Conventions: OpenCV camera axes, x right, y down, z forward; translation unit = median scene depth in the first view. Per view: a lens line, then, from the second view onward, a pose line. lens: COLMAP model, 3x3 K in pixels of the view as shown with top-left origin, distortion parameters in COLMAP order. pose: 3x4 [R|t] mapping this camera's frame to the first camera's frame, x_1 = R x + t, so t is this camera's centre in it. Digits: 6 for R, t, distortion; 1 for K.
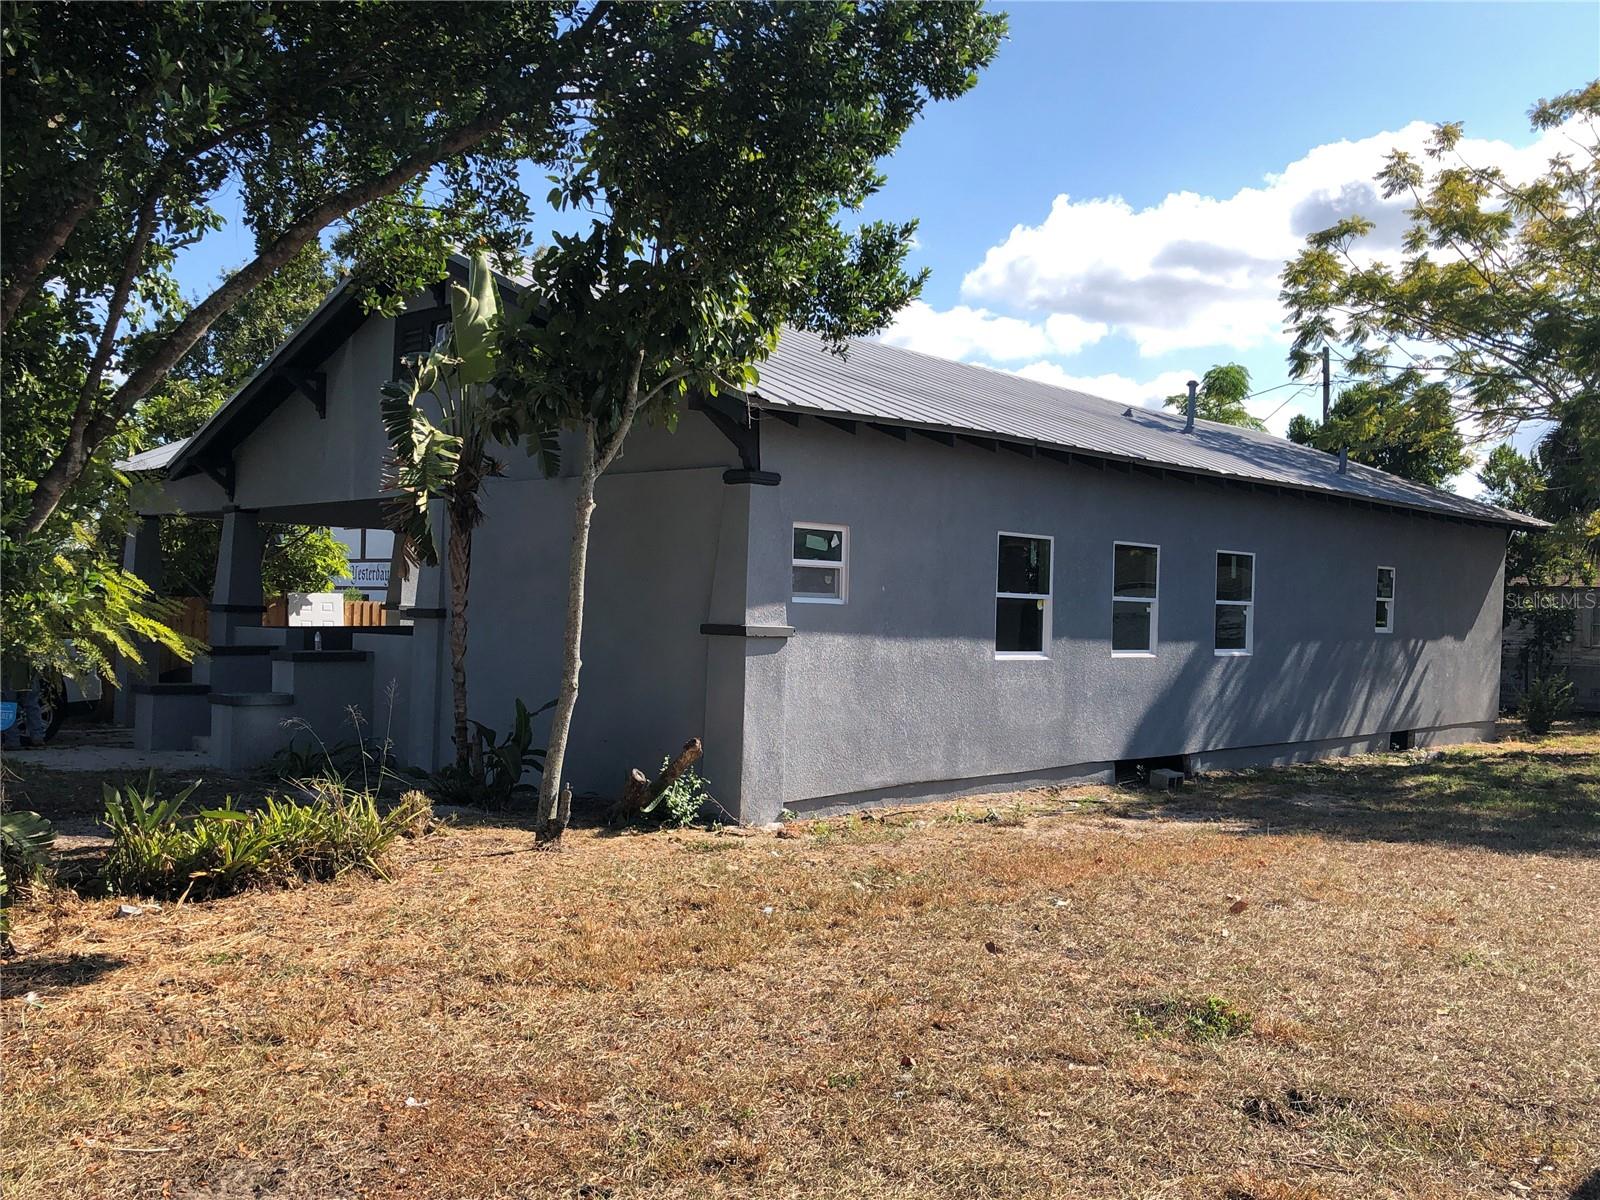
lens RADIAL K [[1450.0, 0, 800.0], [0, 1450.0, 600.0], [0, 0, 1]] dist [0.006637, 0.002107]
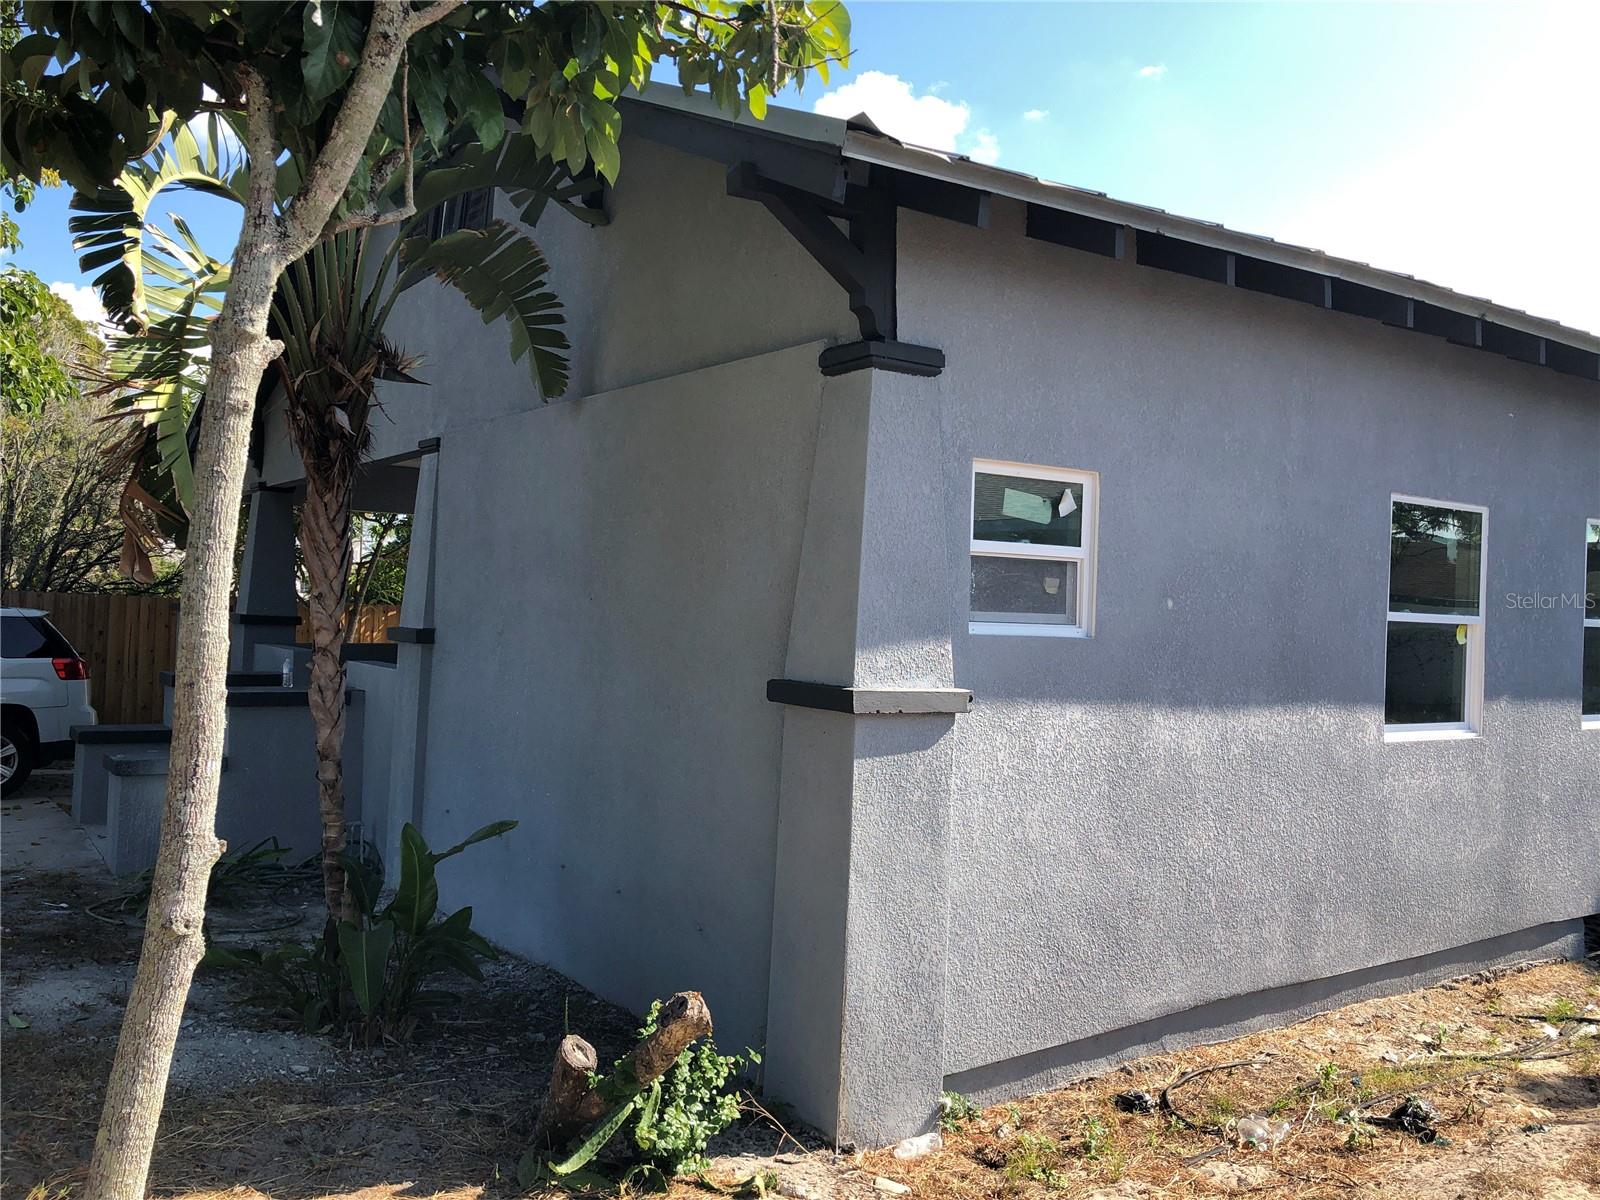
lens RADIAL K [[1590.4, 0, 800.0], [0, 1590.4, 600.0], [0, 0, 1]] dist [-0.000050, -0.026185]
pose [[0.988198, 0.007218, -0.153013, 0.017383], [-0.007950, 0.999960, -0.004176, -0.006367], [0.152977, 0.005343, 0.988215, 0.469160]]
